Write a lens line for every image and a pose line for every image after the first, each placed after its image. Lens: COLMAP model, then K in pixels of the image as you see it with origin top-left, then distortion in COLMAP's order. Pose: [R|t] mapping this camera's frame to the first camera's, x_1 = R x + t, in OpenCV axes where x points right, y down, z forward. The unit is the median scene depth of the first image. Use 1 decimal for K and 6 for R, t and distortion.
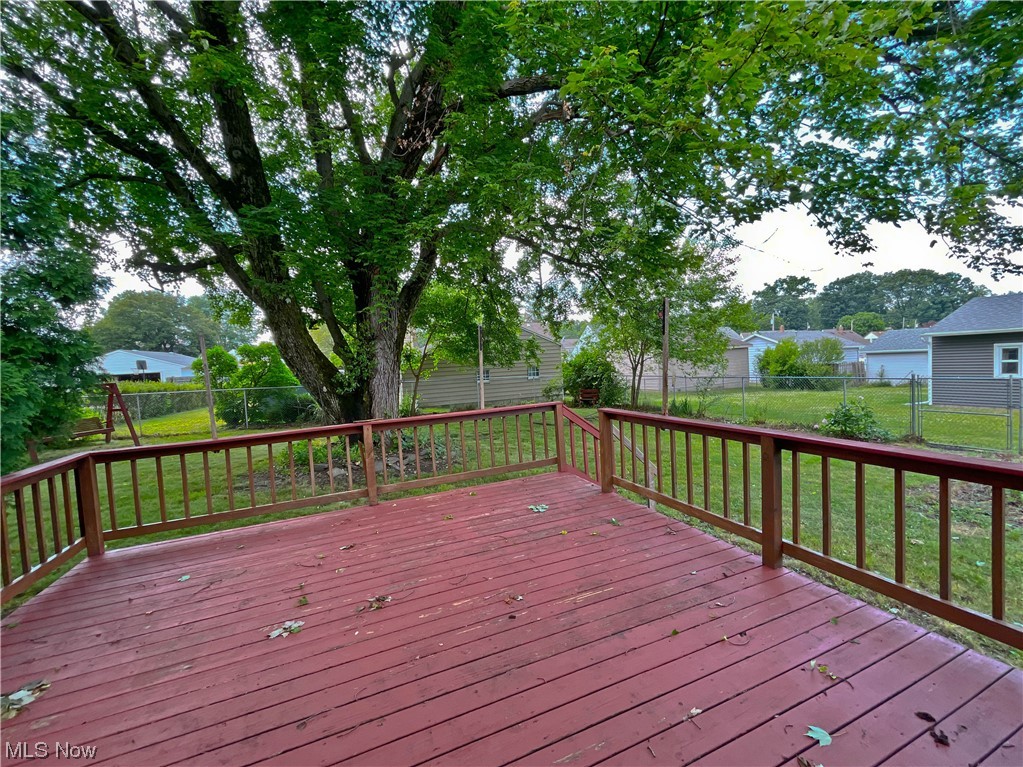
lens RADIAL K [[413.3, 0, 511.5], [0, 413.3, 383.5], [0, 0, 1]] dist [0.000246, -0.000469]
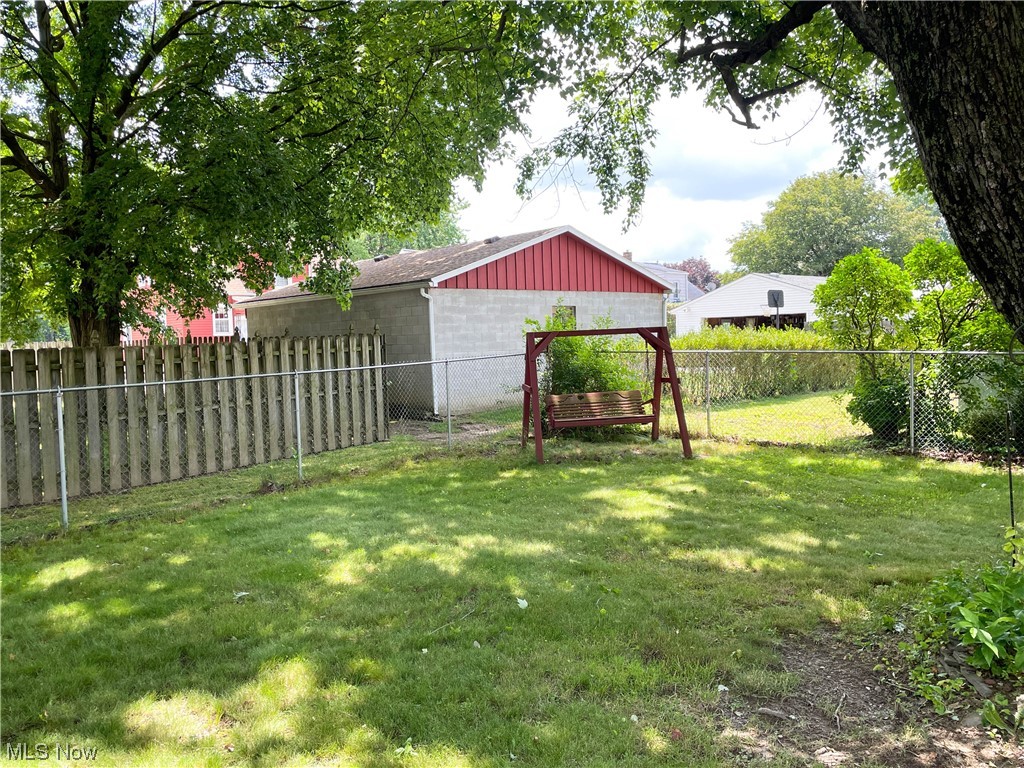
lens RADIAL K [[838.5, 0, 512.0], [0, 838.5, 384.0], [0, 0, 1]] dist [-0.001174, -0.000813]
pose [[0.466819, 0.084656, -0.880292, -0.103958], [-0.042501, 0.996405, 0.073284, 0.001295], [0.883331, 0.003203, 0.468739, 0.252974]]
